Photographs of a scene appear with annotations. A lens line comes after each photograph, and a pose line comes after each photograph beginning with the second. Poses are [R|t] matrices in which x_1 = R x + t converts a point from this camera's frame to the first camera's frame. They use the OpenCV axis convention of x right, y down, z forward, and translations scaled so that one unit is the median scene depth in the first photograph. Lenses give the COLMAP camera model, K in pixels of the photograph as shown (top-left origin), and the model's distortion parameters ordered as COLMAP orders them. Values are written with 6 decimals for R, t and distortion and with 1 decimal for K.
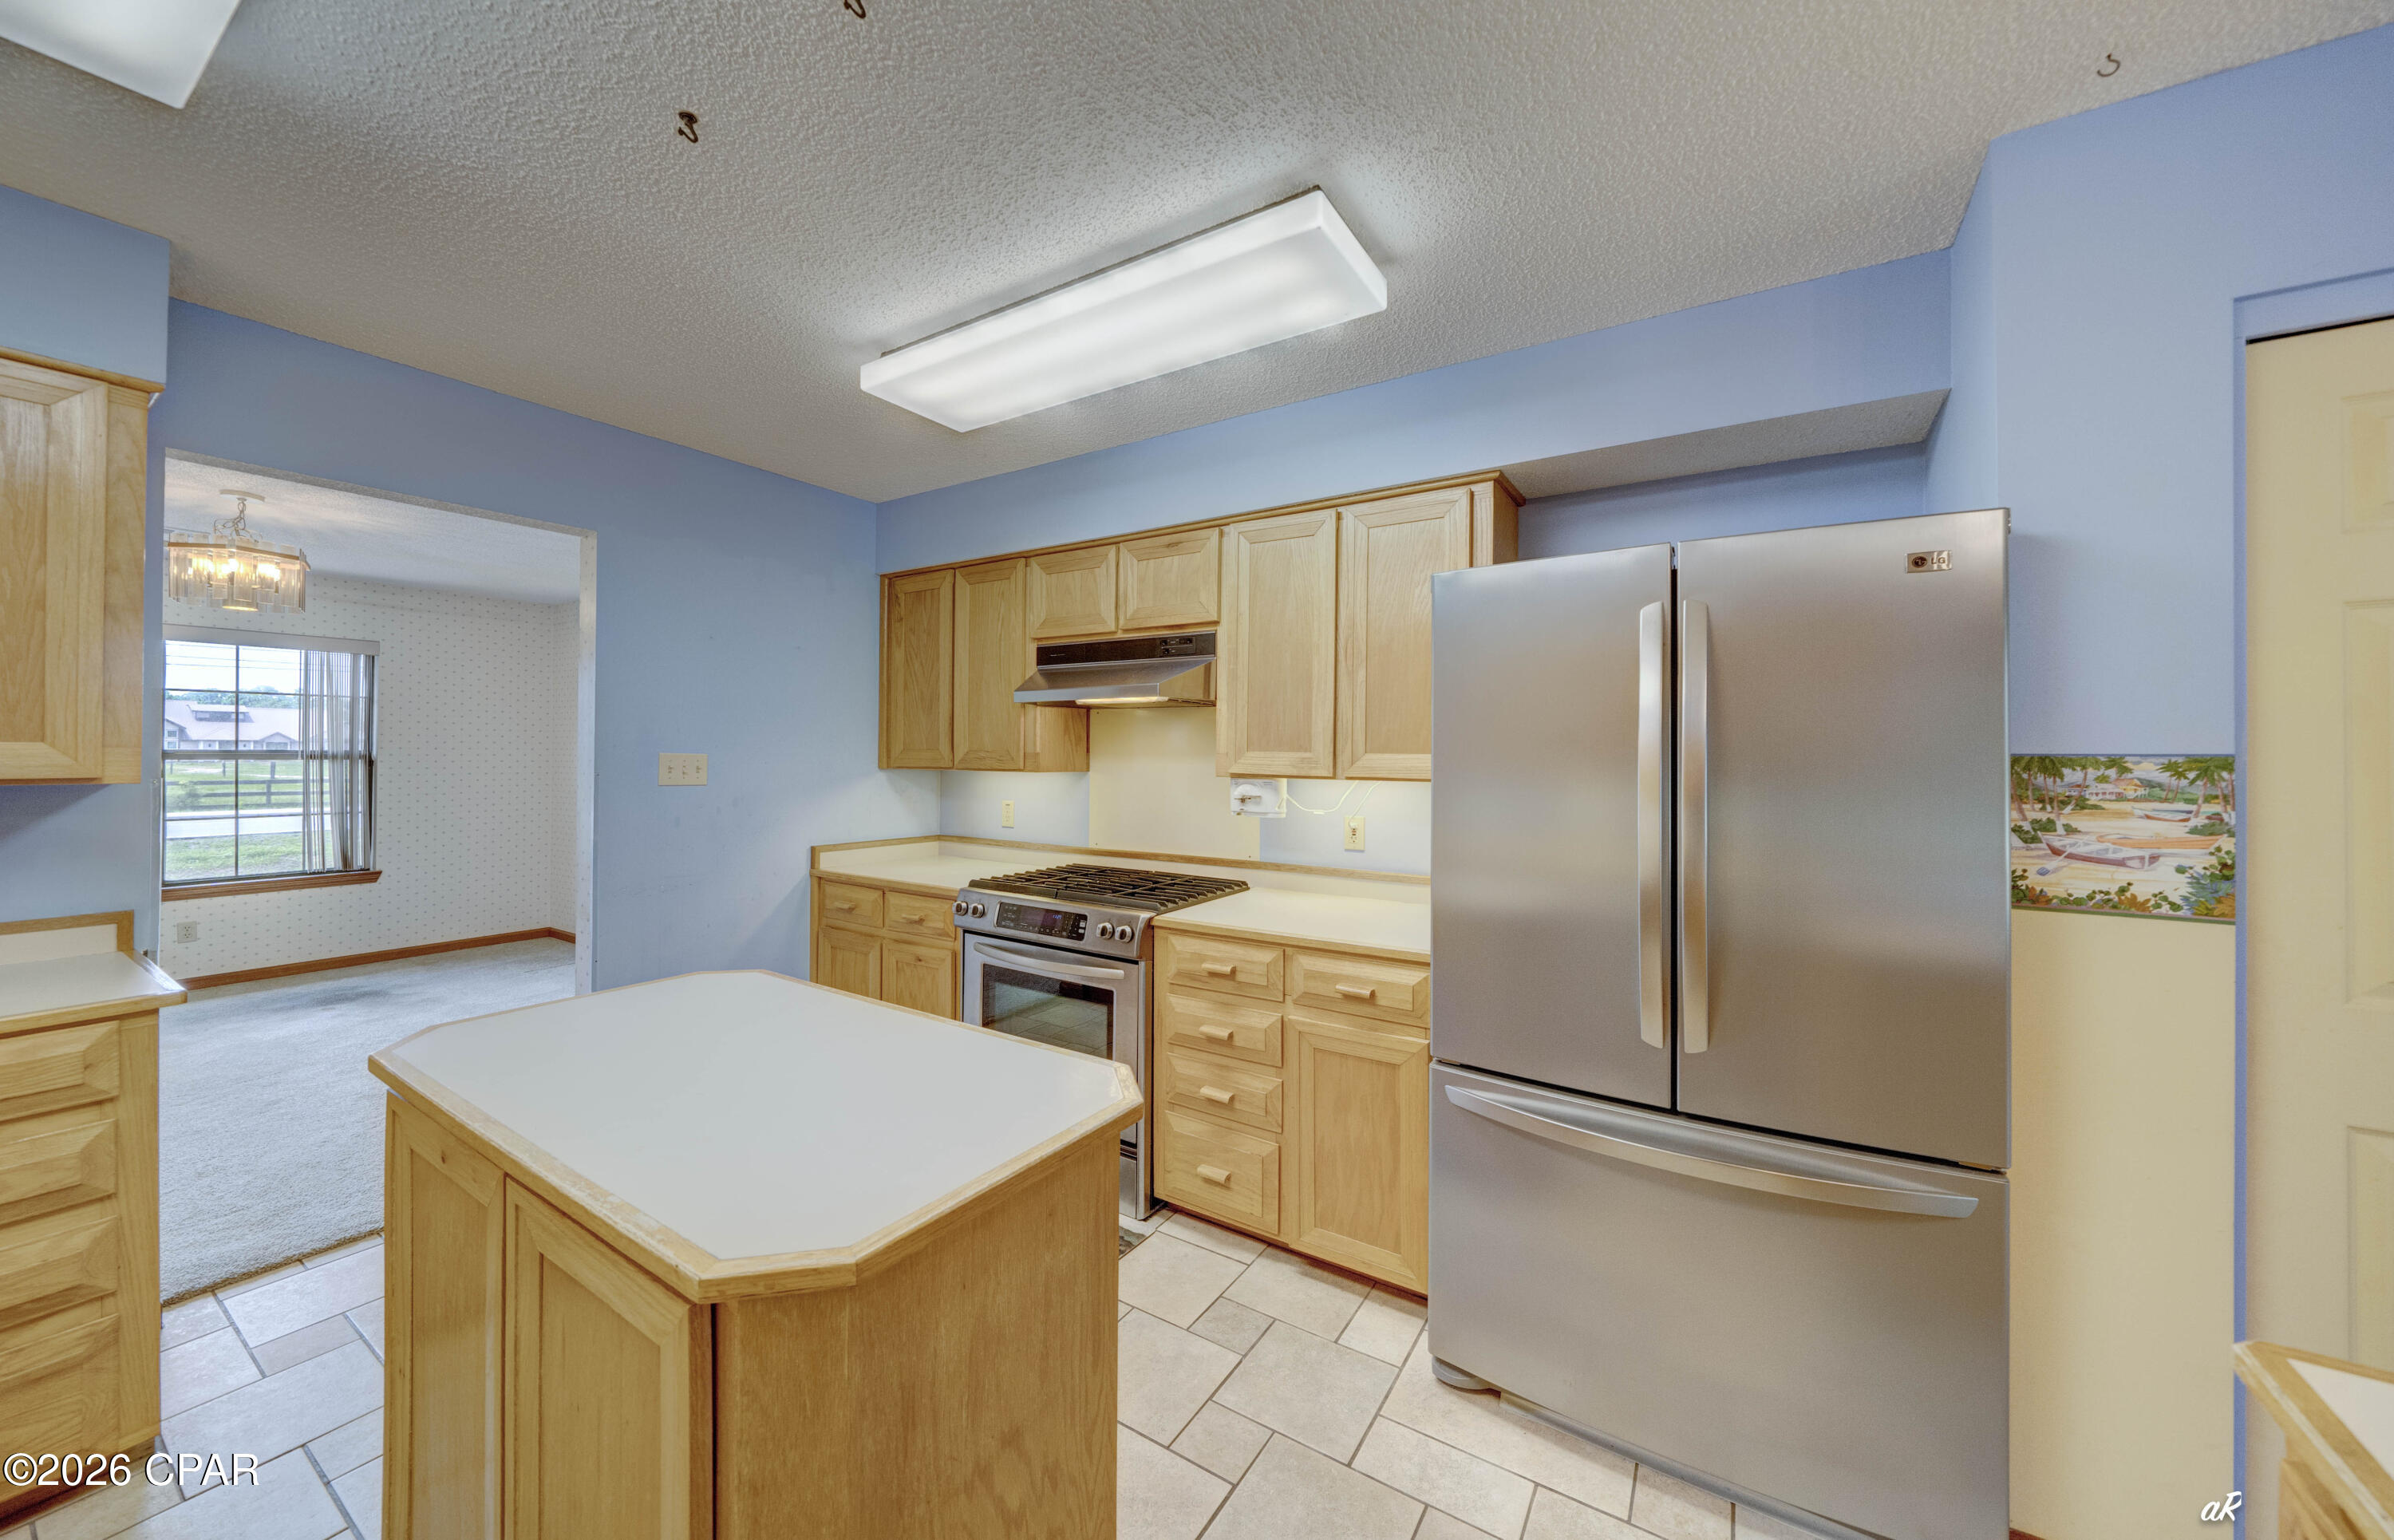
lens RADIAL K [[840.5, 0, 1197.4], [0, 840.5, 751.1], [0, 0, 1]] dist [0.001296, 0.000045]
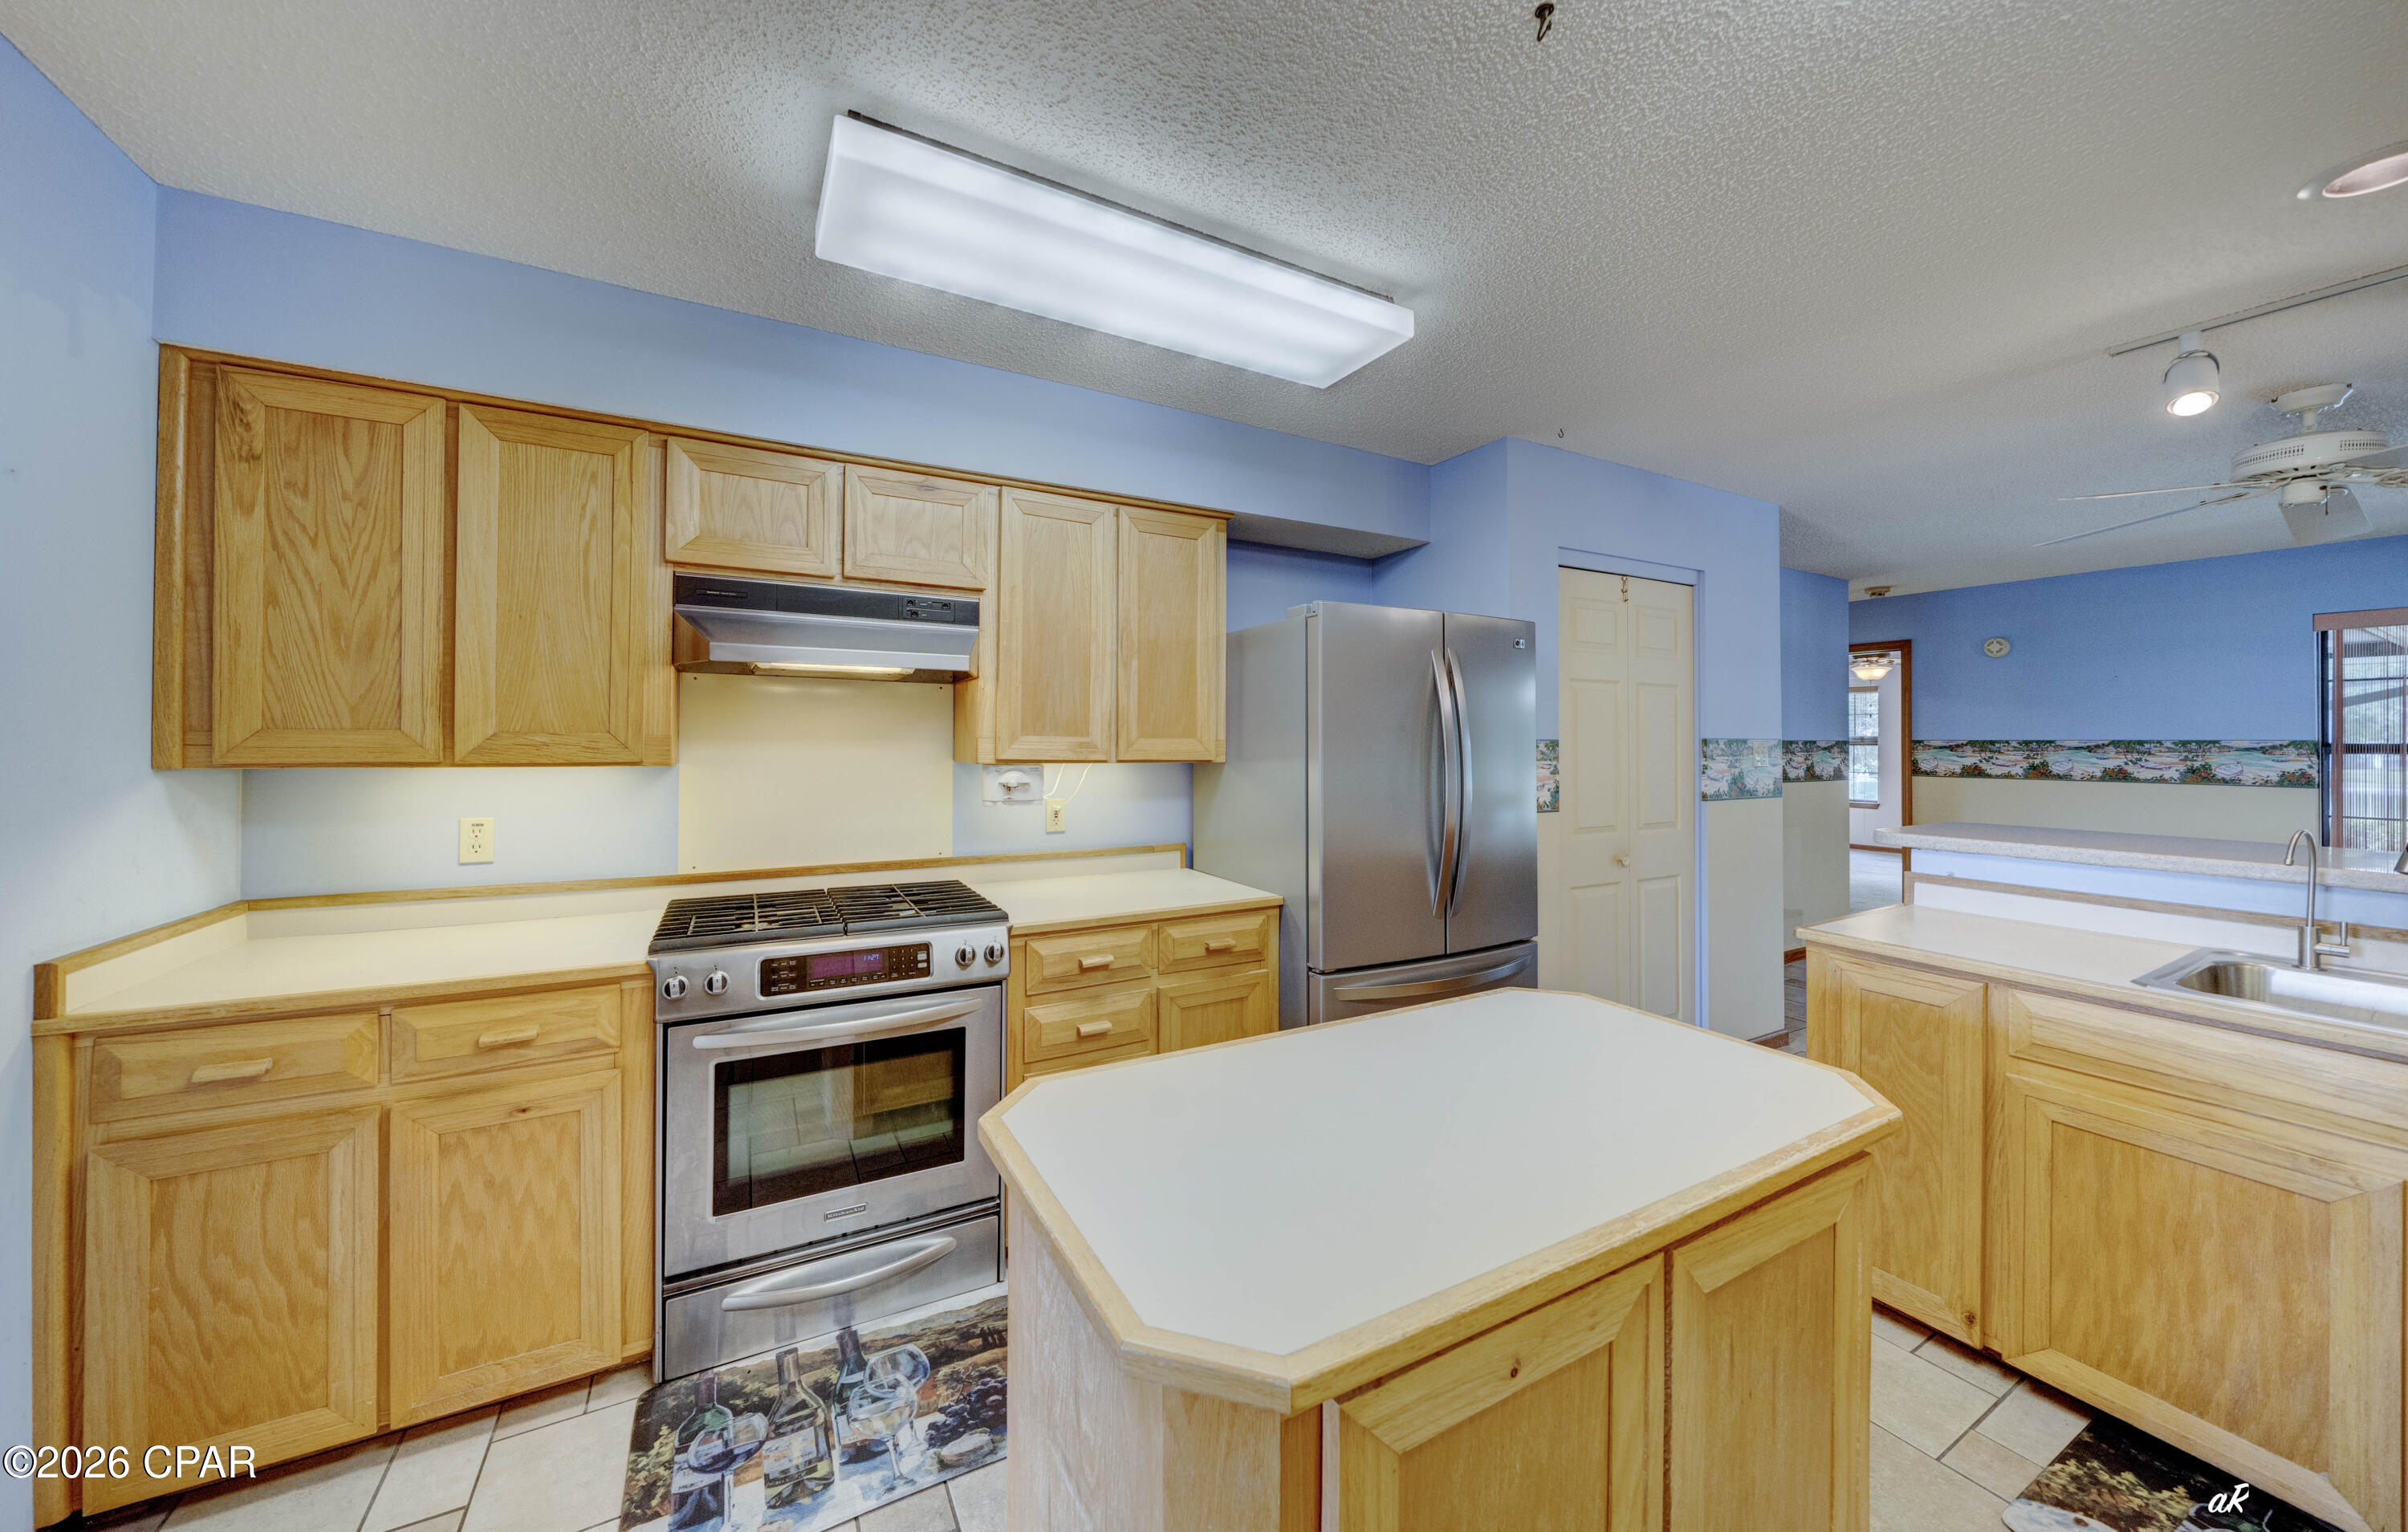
lens RADIAL K [[845.6, 0, 1181.0], [0, 845.6, 737.7], [0, 0, 1]] dist [-0.000469, -0.000159]
pose [[0.483290, 0.001994, 0.875458, -0.637277], [-0.003395, 0.999994, -0.000404, 0.002378], [-0.875454, -0.002777, 0.483294, 0.368444]]
